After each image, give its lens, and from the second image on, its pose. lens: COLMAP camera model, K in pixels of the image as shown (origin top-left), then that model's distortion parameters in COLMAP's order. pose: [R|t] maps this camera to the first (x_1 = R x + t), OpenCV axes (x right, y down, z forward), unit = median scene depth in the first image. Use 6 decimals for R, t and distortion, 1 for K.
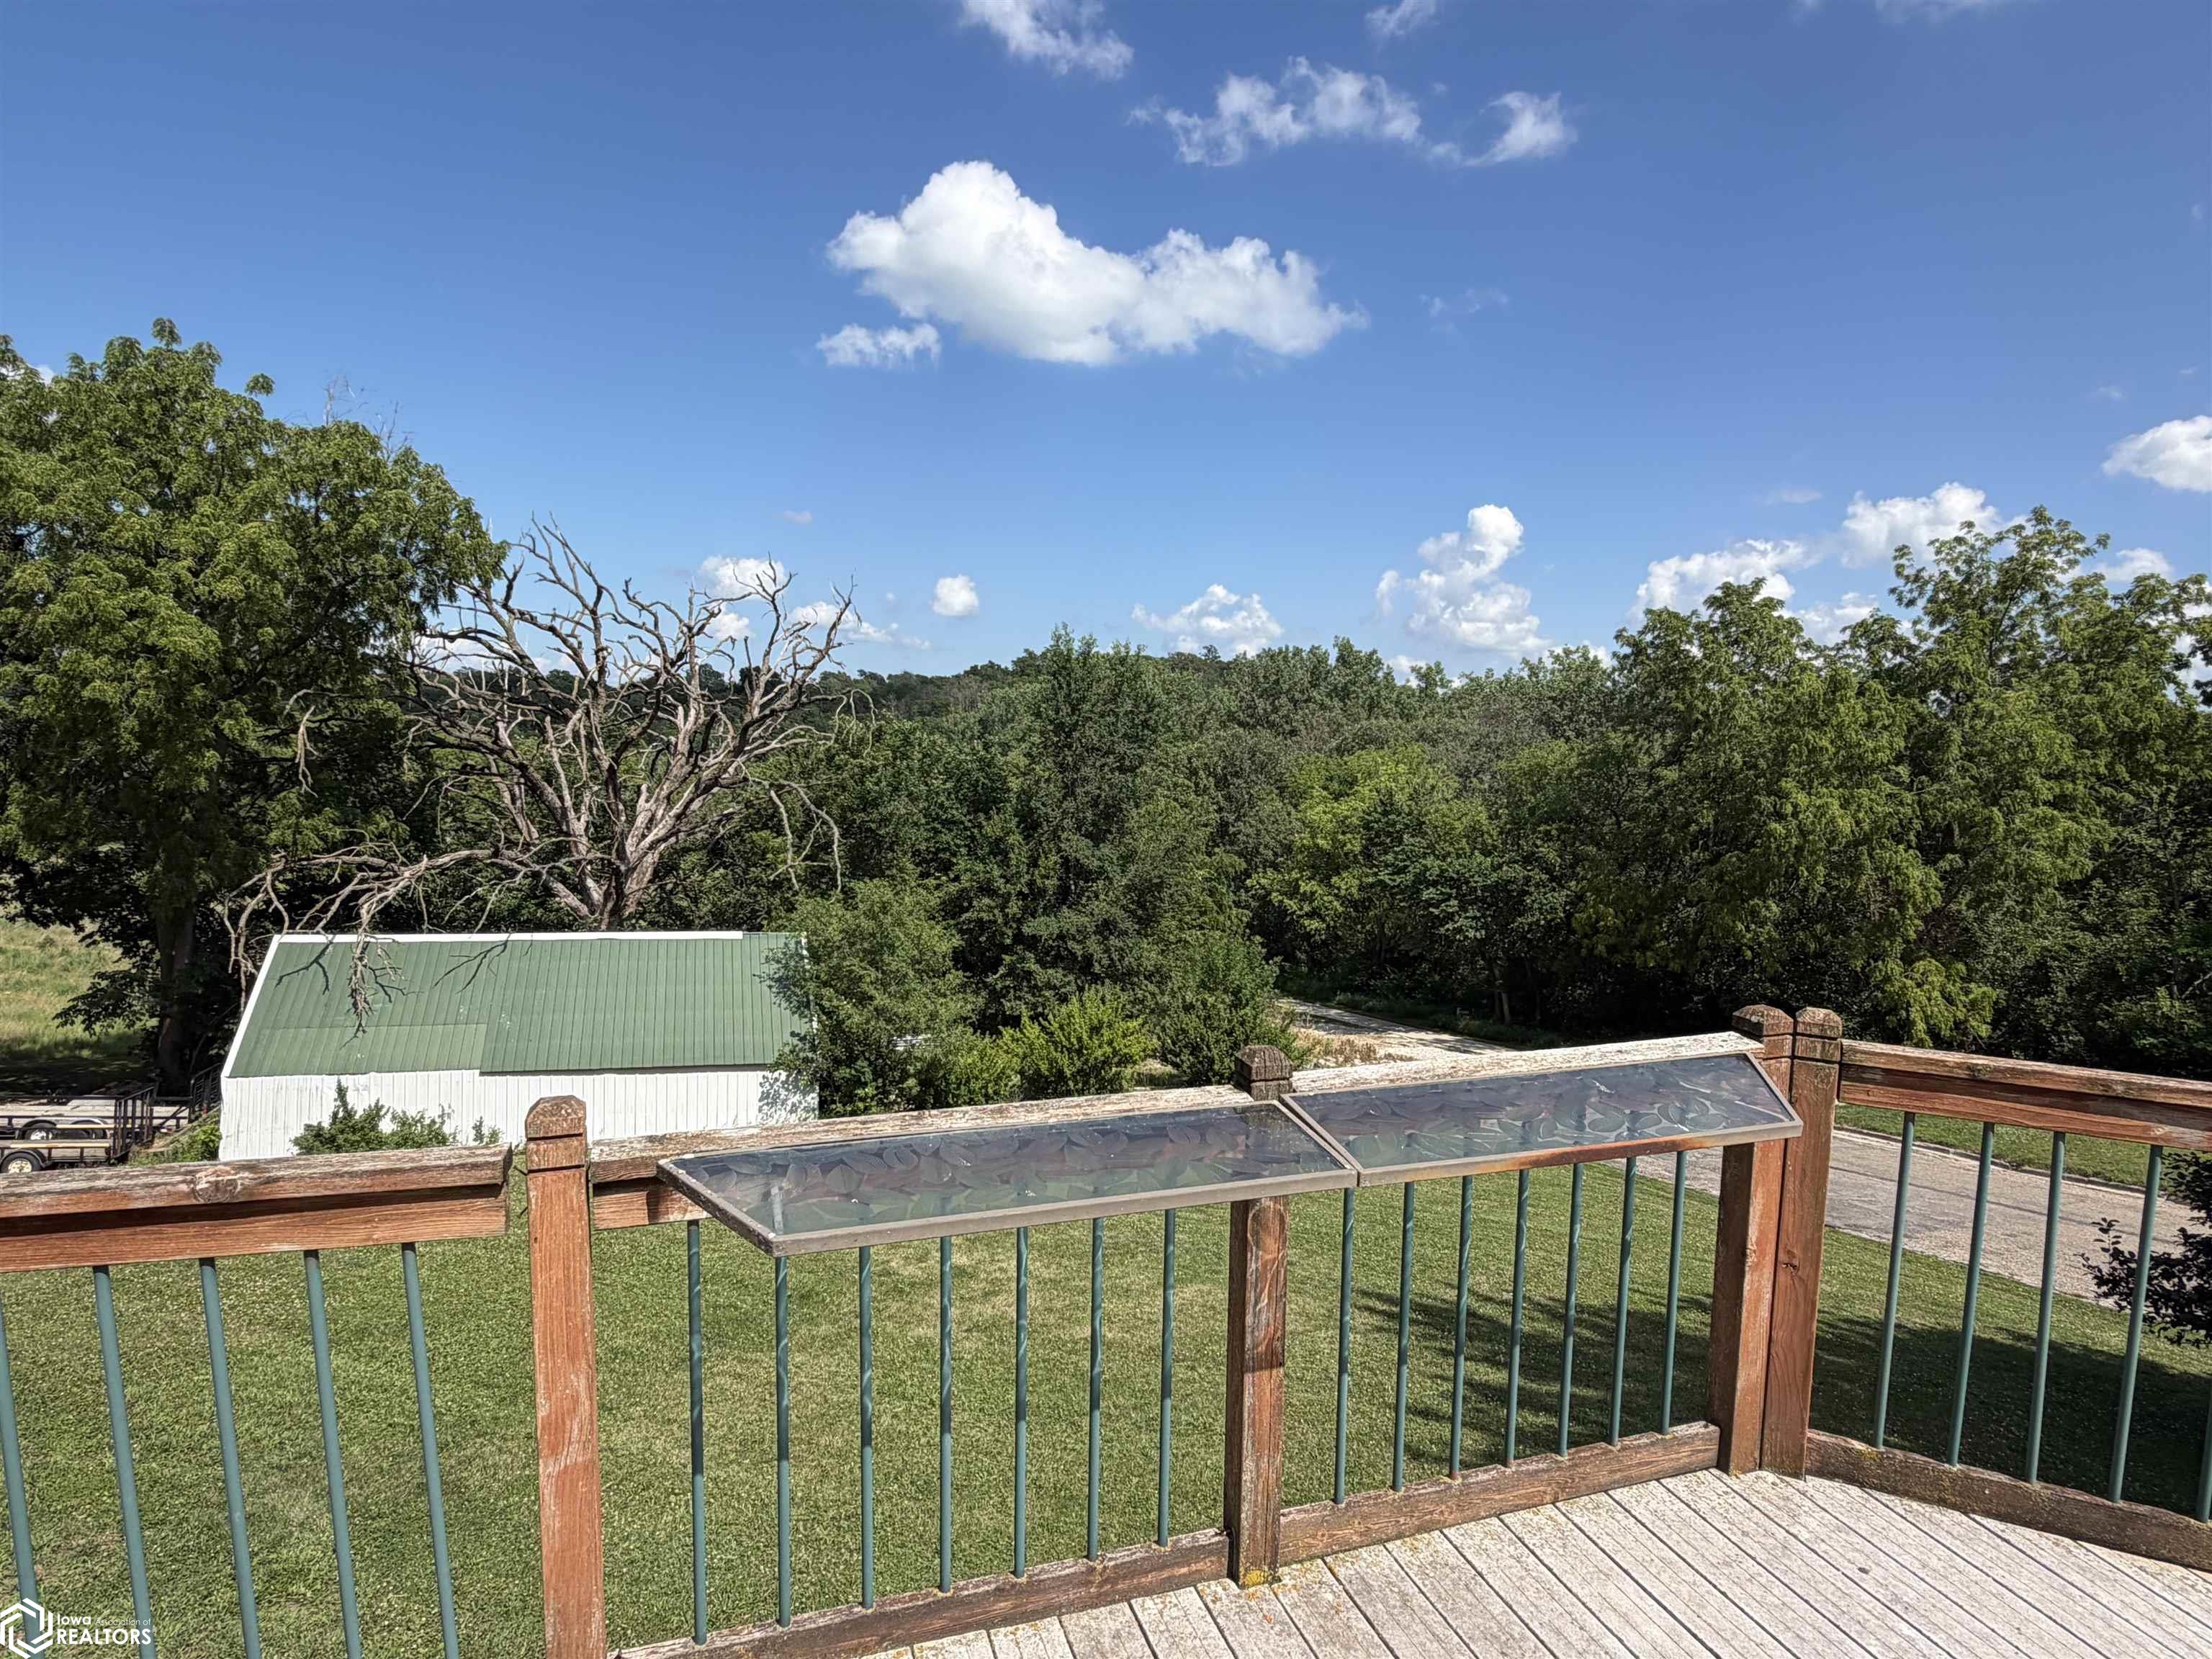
lens RADIAL K [[1290.0, 0, 1110.5], [0, 1290.0, 840.8], [0, 0, 1]] dist [0.013453, -0.000815]
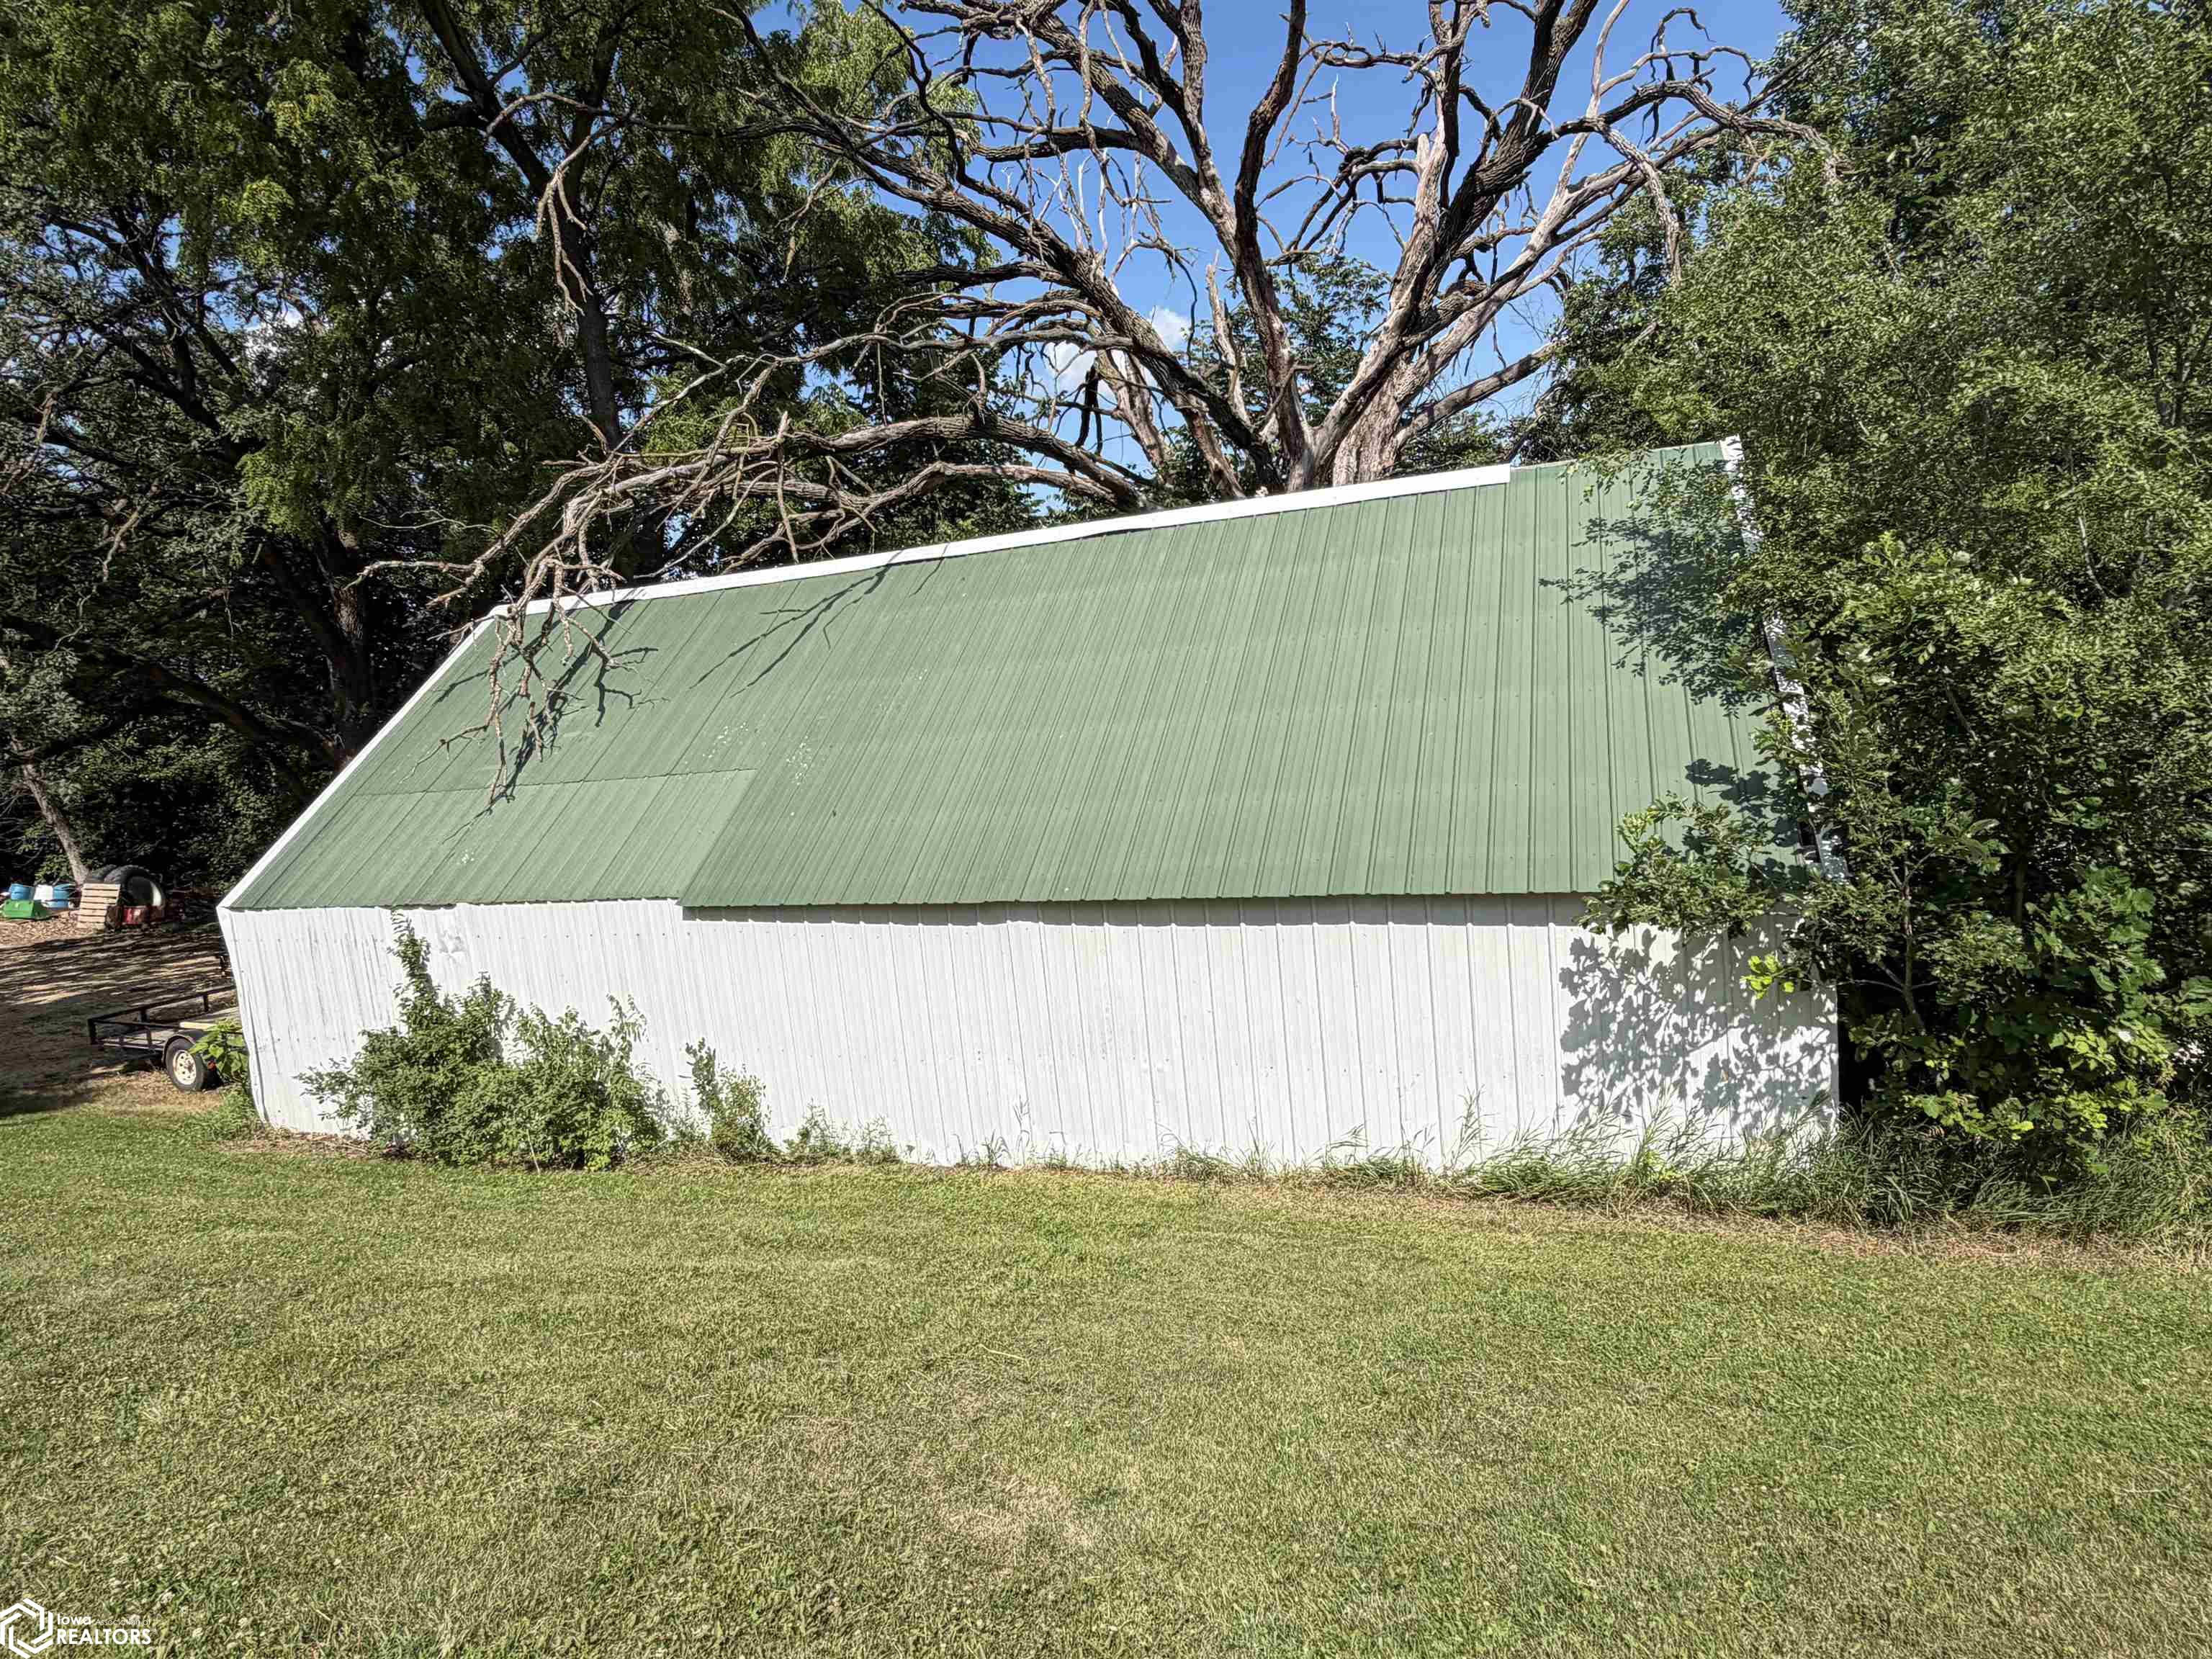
lens RADIAL K [[1290.0, 0, 1114.5], [0, 1290.0, 826.3], [0, 0, 1]] dist [0.013453, -0.000815]
pose [[0.772557, -0.023979, -0.634492, -0.181588], [0.091707, 0.993023, 0.074133, 0.134224], [0.628288, -0.115460, 0.769366, 0.761705]]
